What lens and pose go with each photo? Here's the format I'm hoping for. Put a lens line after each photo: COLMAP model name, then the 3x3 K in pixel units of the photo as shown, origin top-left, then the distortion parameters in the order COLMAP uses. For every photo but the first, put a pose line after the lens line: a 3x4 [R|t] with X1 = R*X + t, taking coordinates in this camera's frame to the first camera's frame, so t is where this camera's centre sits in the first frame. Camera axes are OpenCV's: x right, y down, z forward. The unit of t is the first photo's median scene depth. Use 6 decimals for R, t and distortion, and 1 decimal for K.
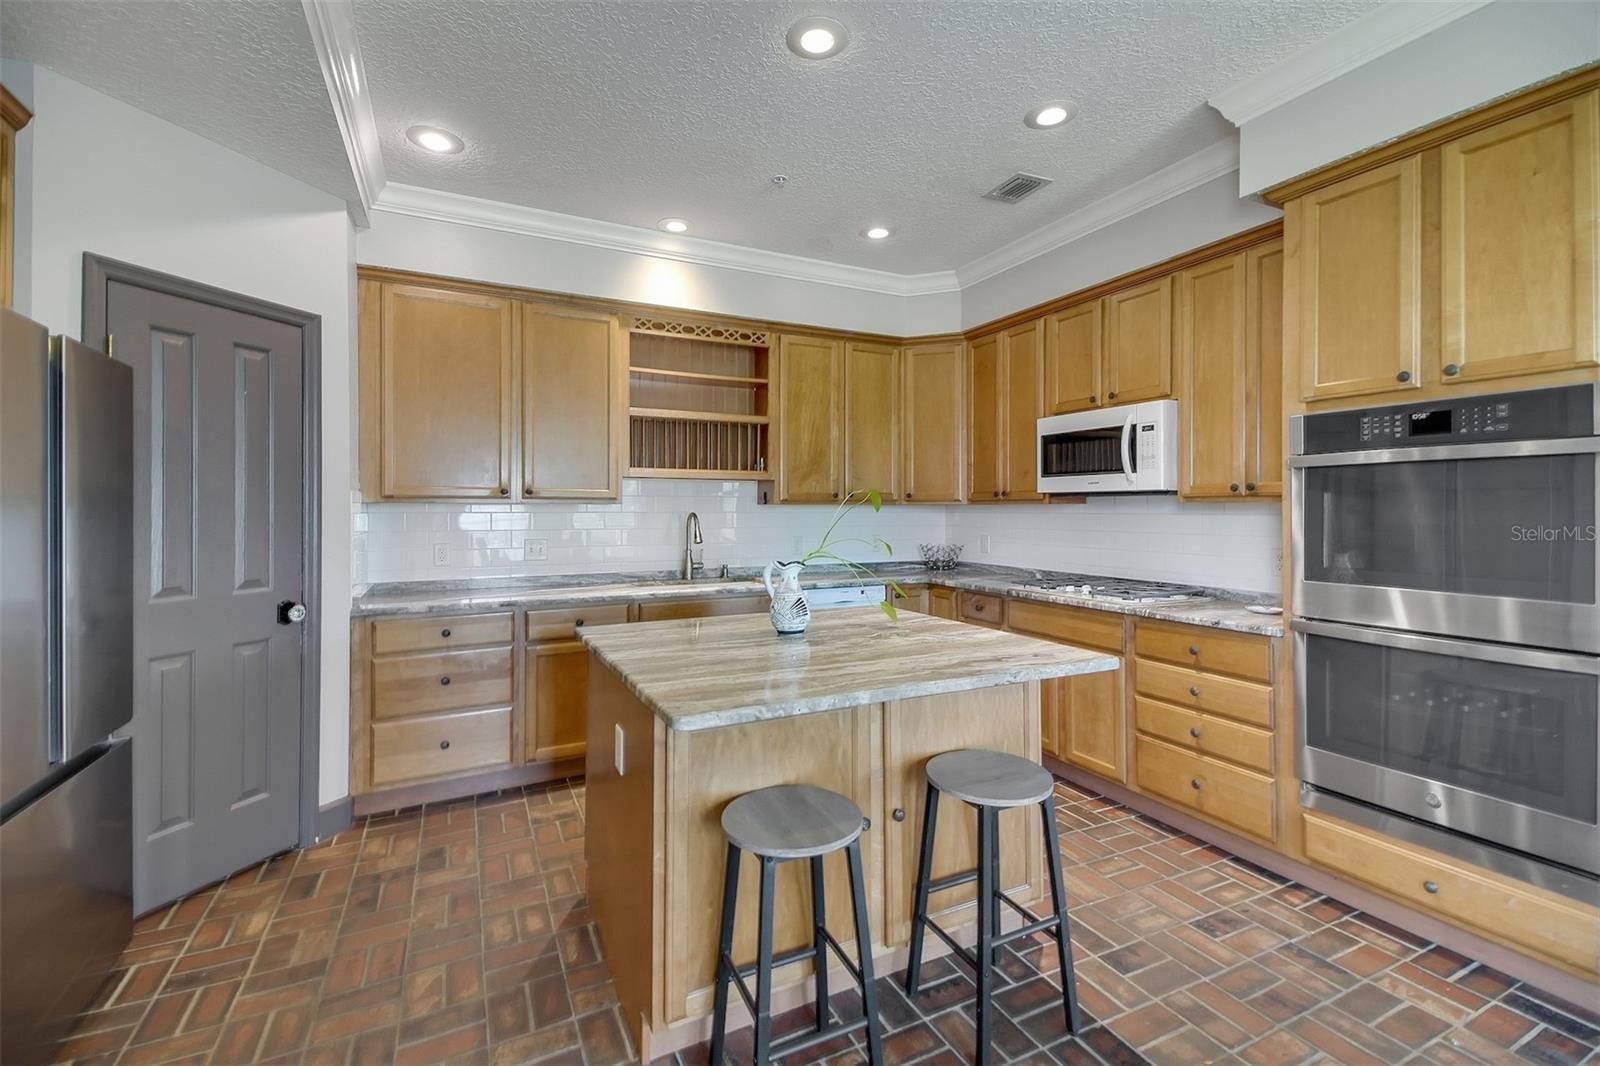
lens RADIAL K [[696.7, 0, 798.0], [0, 696.7, 520.3], [0, 0, 1]] dist [0.040097, -0.018053]
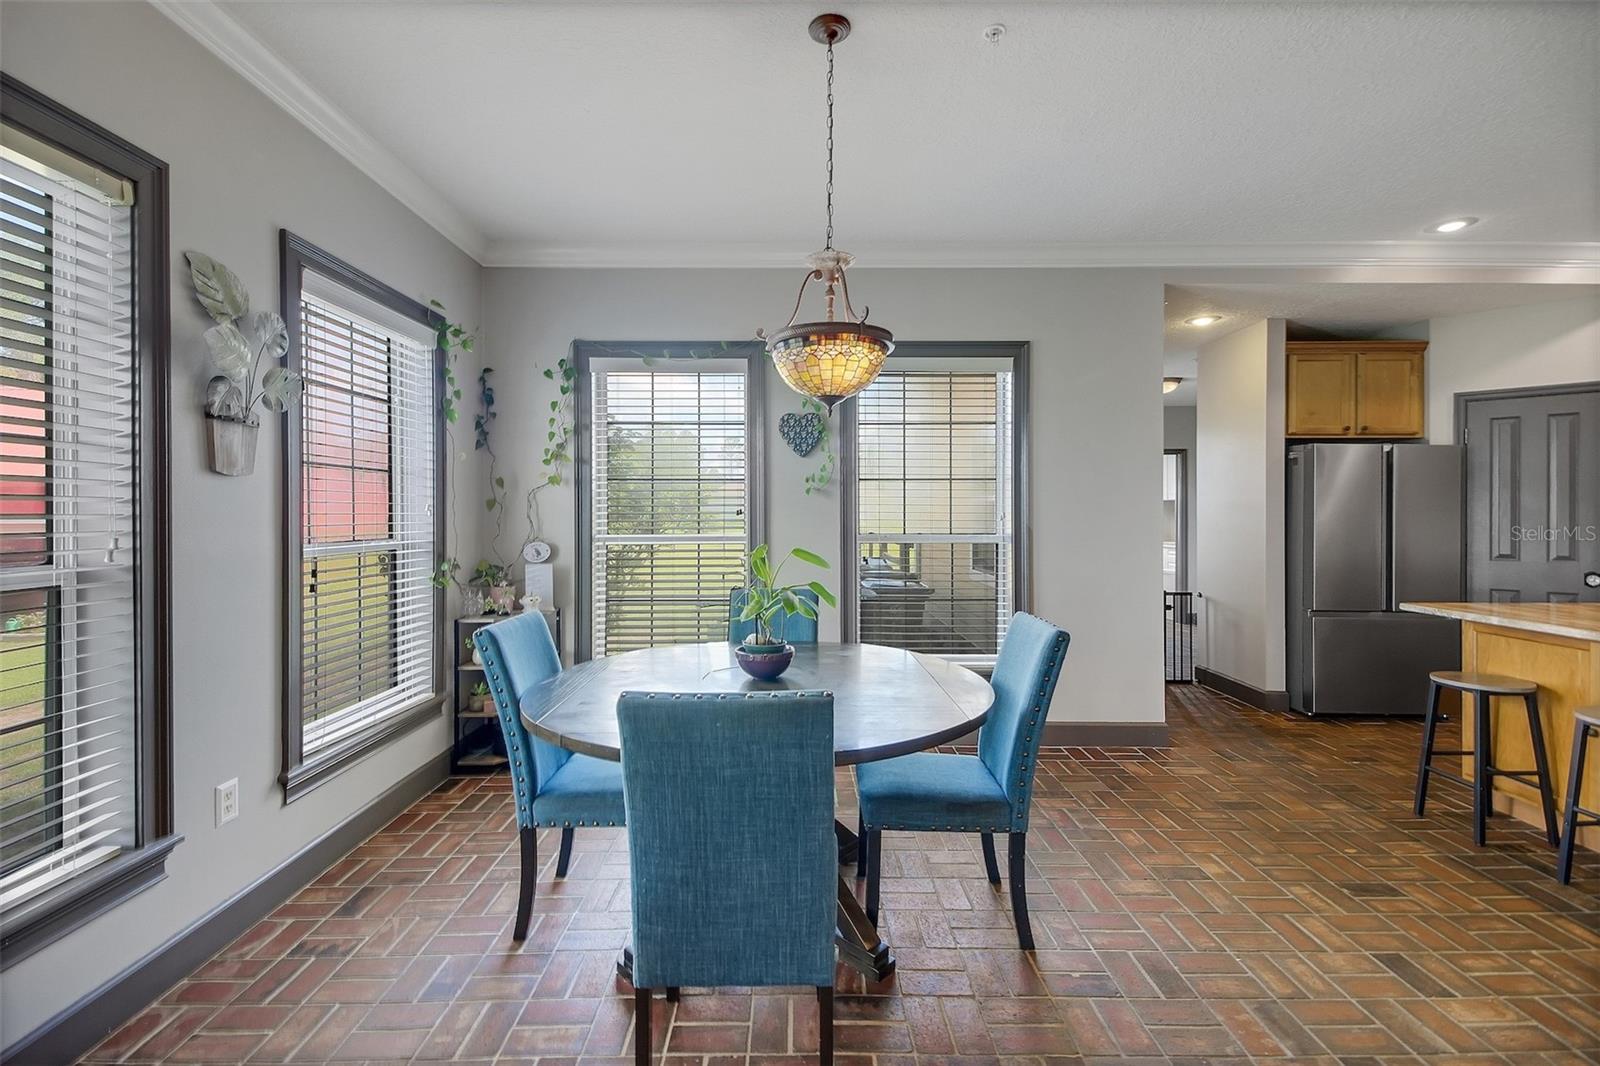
lens RADIAL K [[680.9, 0, 808.6], [0, 680.9, 511.3], [0, 0, 1]] dist [0.042772, -0.021827]
pose [[-0.424327, 0.000126, -0.905509, 1.004798], [-0.015403, 0.999854, 0.007357, -0.002854], [0.905378, 0.017069, -0.424263, 0.074276]]
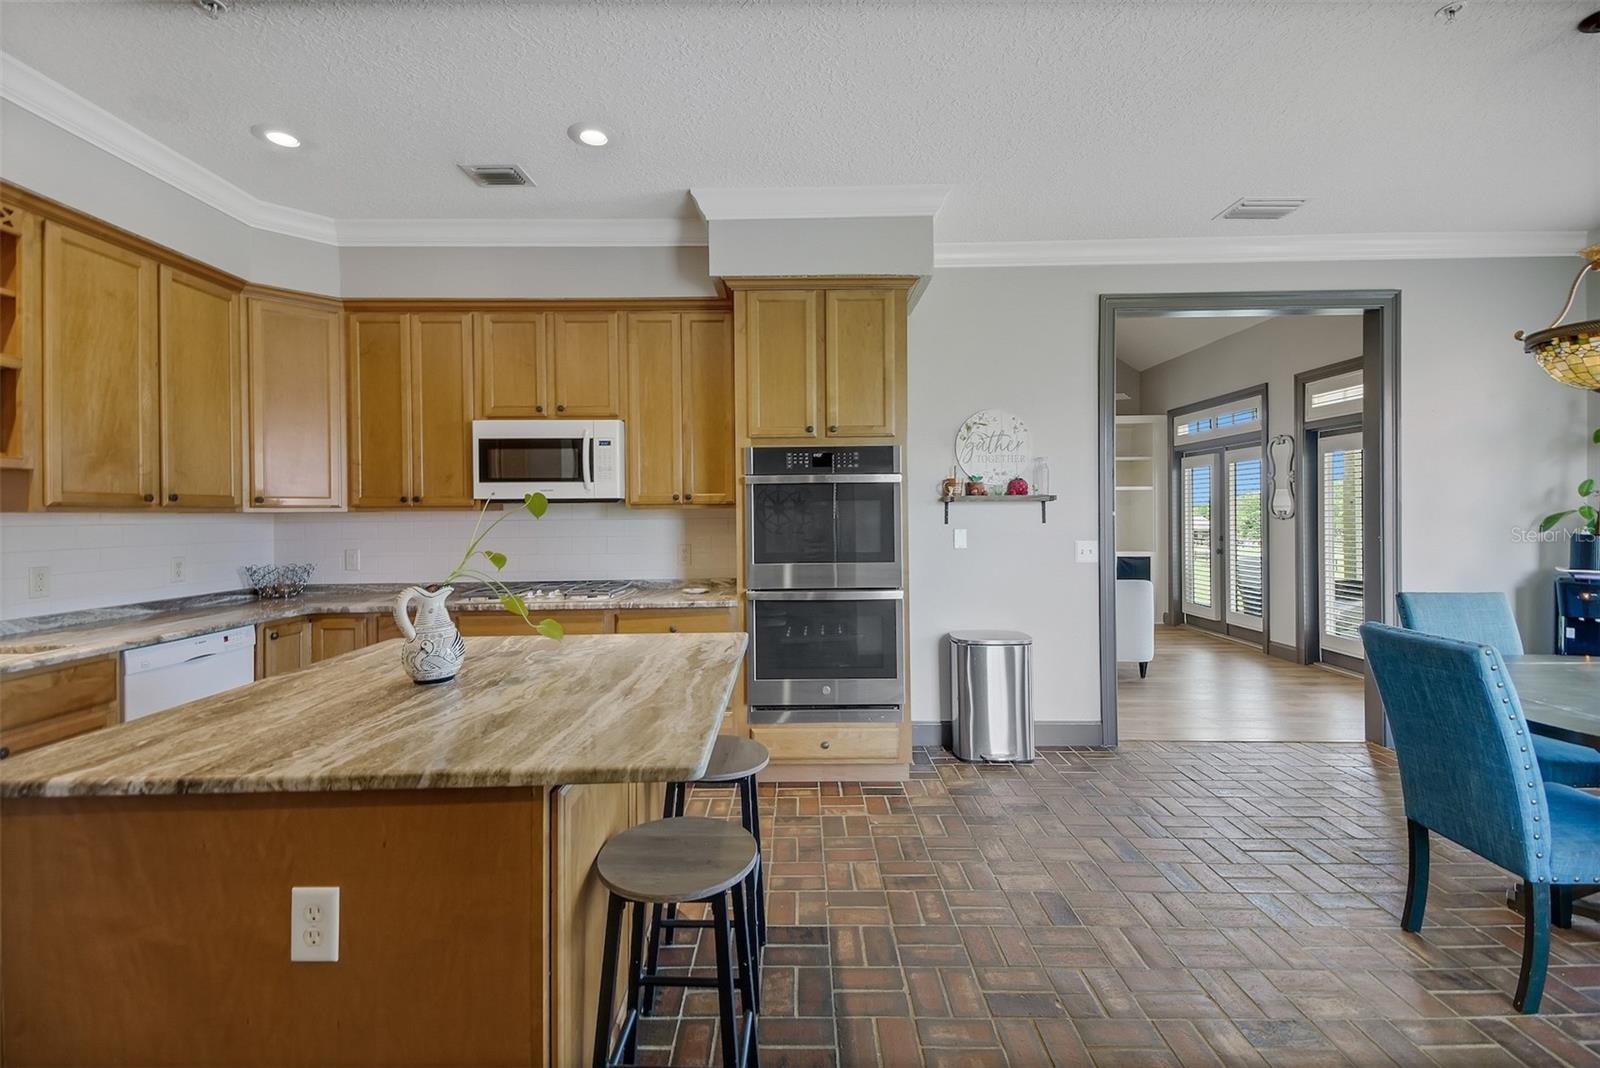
lens RADIAL K [[700.3, 0, 792.6], [0, 700.3, 530.7], [0, 0, 1]] dist [0.040768, -0.012984]
pose [[0.443519, -0.025237, 0.895910, -0.322067], [0.024432, 0.999572, 0.016062, -0.001544], [-0.895932, 0.014766, 0.443946, 0.197456]]
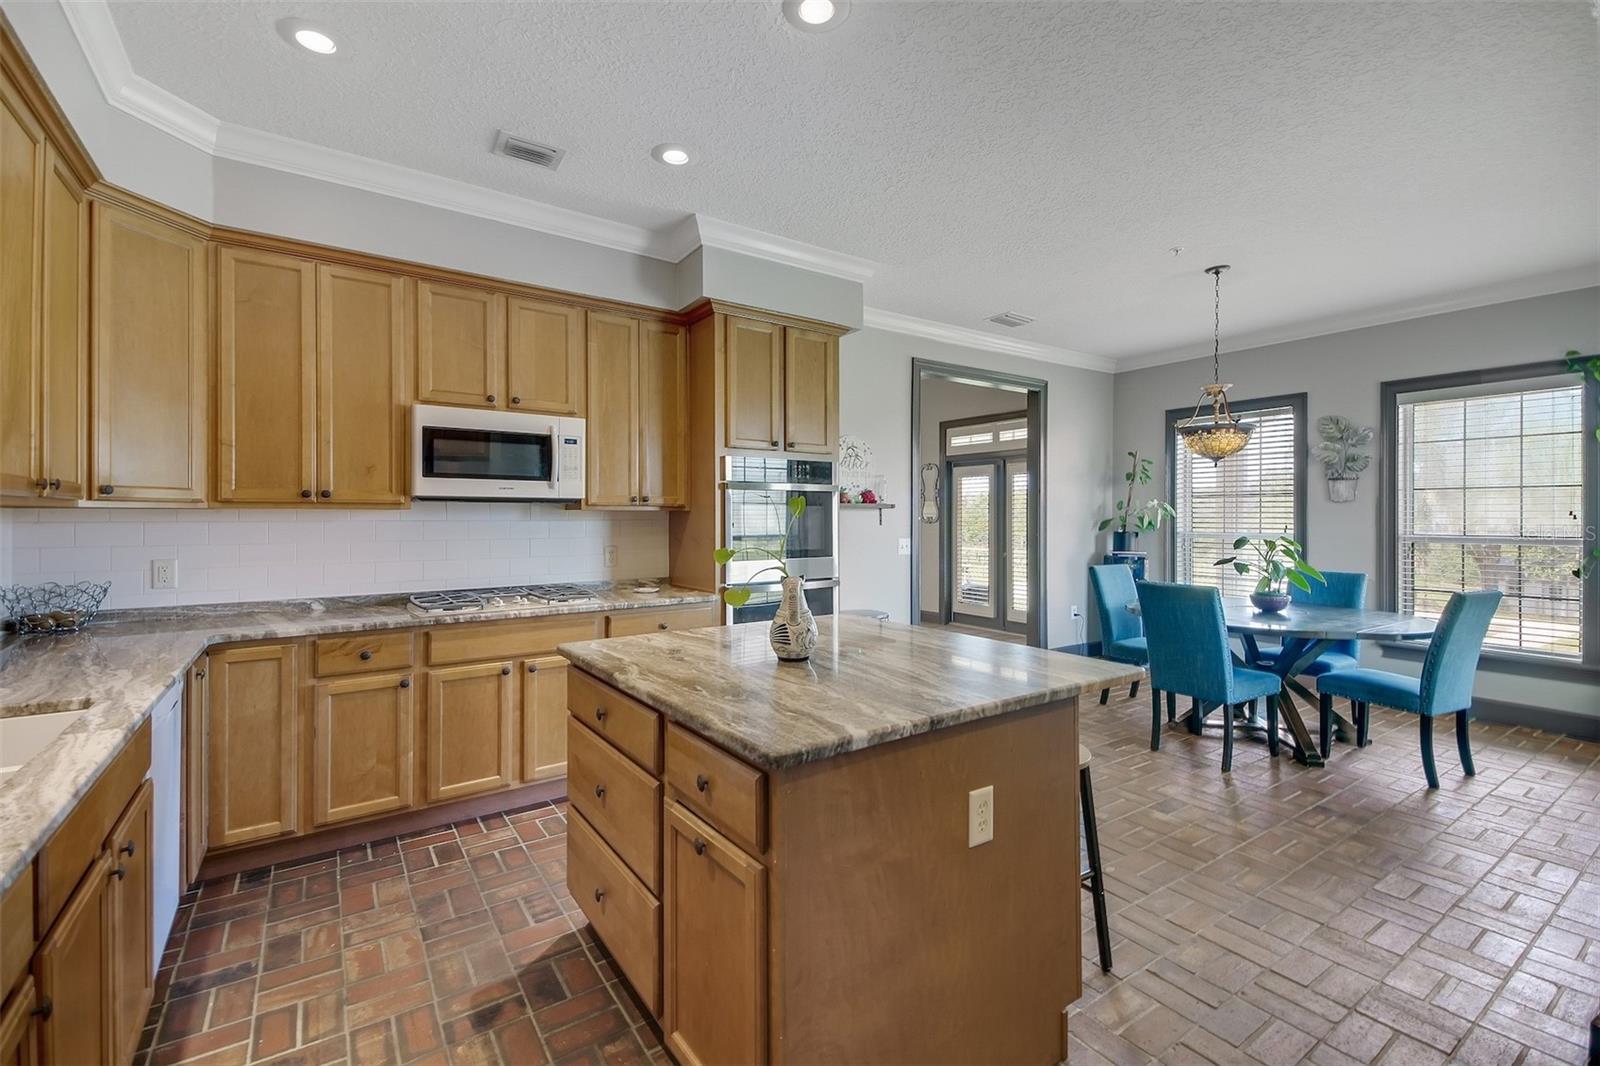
lens RADIAL K [[700.3, 0, 792.6], [0, 700.3, 529.7], [0, 0, 1]] dist [0.040768, -0.012984]
pose [[-0.148920, -0.020044, 0.988646, -0.536290], [0.016211, 0.999611, 0.022708, -0.011825], [-0.988716, 0.019409, -0.148537, 0.698000]]
